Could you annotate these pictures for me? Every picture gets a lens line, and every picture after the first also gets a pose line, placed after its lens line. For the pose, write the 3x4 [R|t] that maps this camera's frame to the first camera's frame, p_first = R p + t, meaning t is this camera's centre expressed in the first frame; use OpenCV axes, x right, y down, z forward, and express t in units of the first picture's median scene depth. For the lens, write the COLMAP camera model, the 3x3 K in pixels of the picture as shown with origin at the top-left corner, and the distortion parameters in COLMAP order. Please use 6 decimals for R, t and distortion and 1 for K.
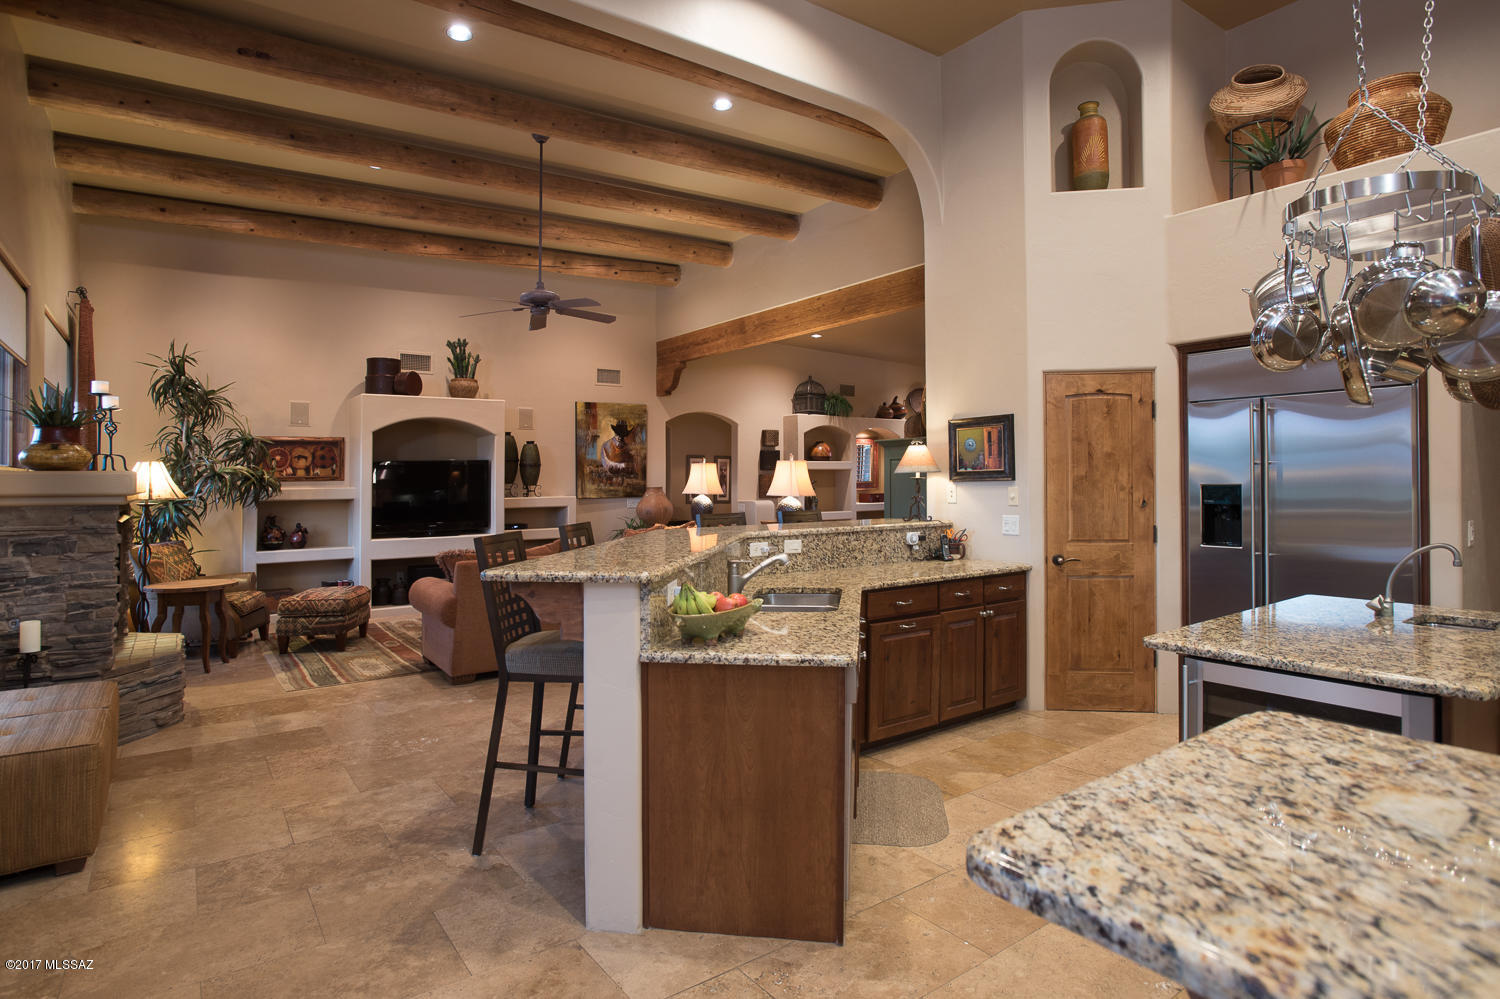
lens RADIAL K [[803.4, 0, 750.0], [0, 803.4, 499.5], [0, 0, 1]] dist [-0.003480, 0.001177]
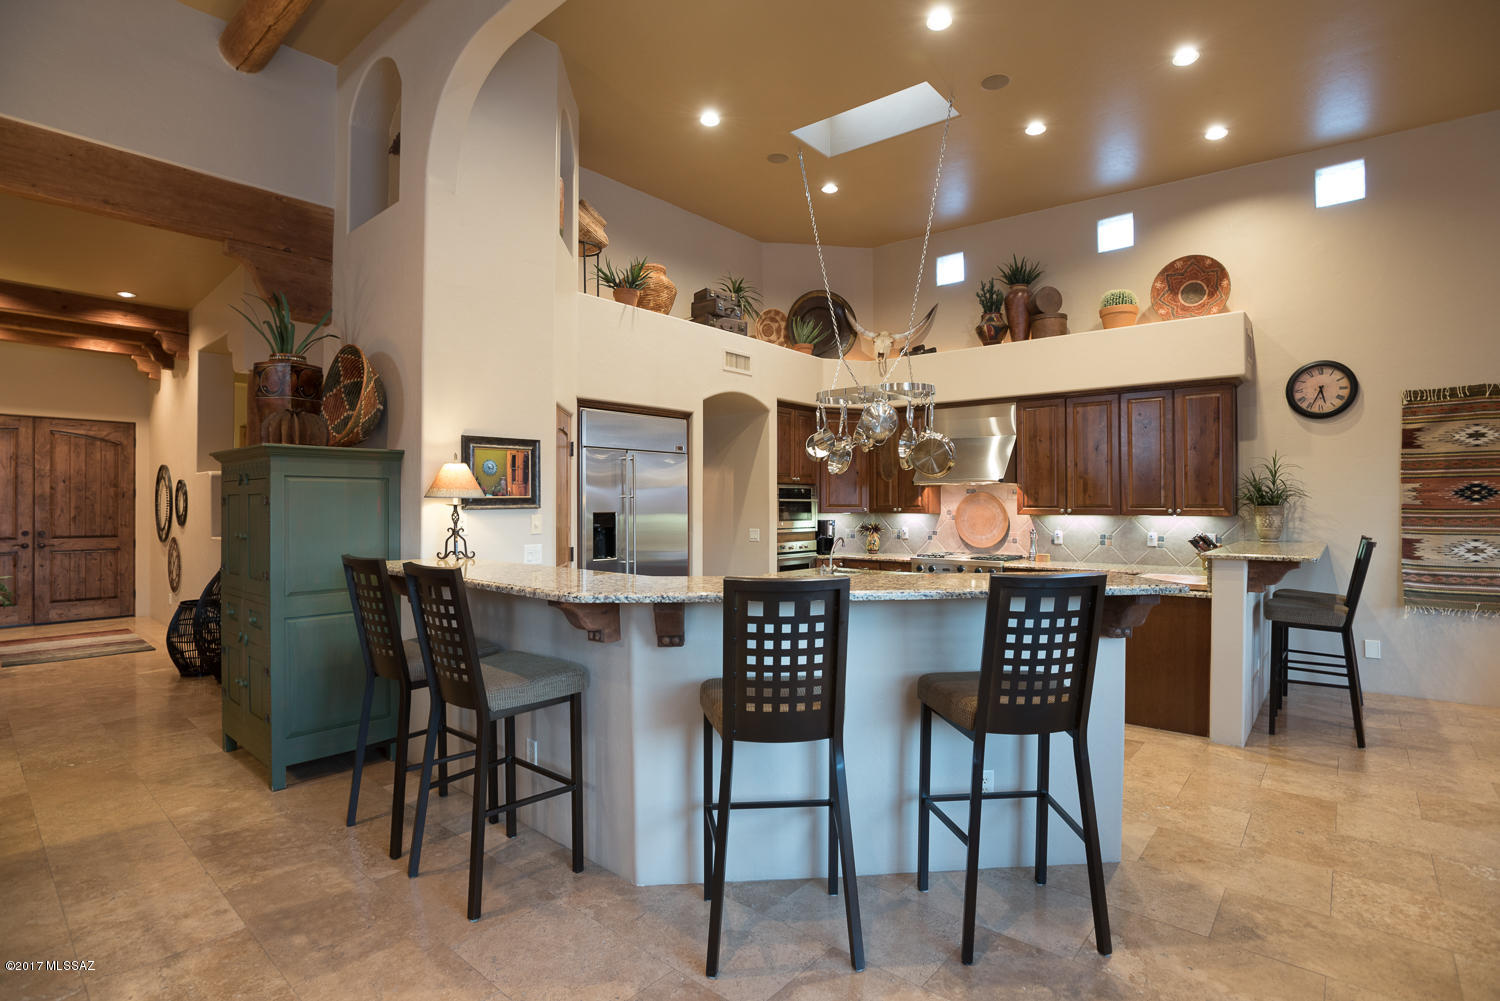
lens RADIAL K [[725.0, 0, 744.2], [0, 725.0, 496.3], [0, 0, 1]] dist [-0.066375, 0.028240]
pose [[-0.232501, 0.013698, 0.972500, -0.611830], [0.003600, 0.999906, -0.013223, -0.024925], [-0.972590, 0.000427, -0.232528, 0.960654]]
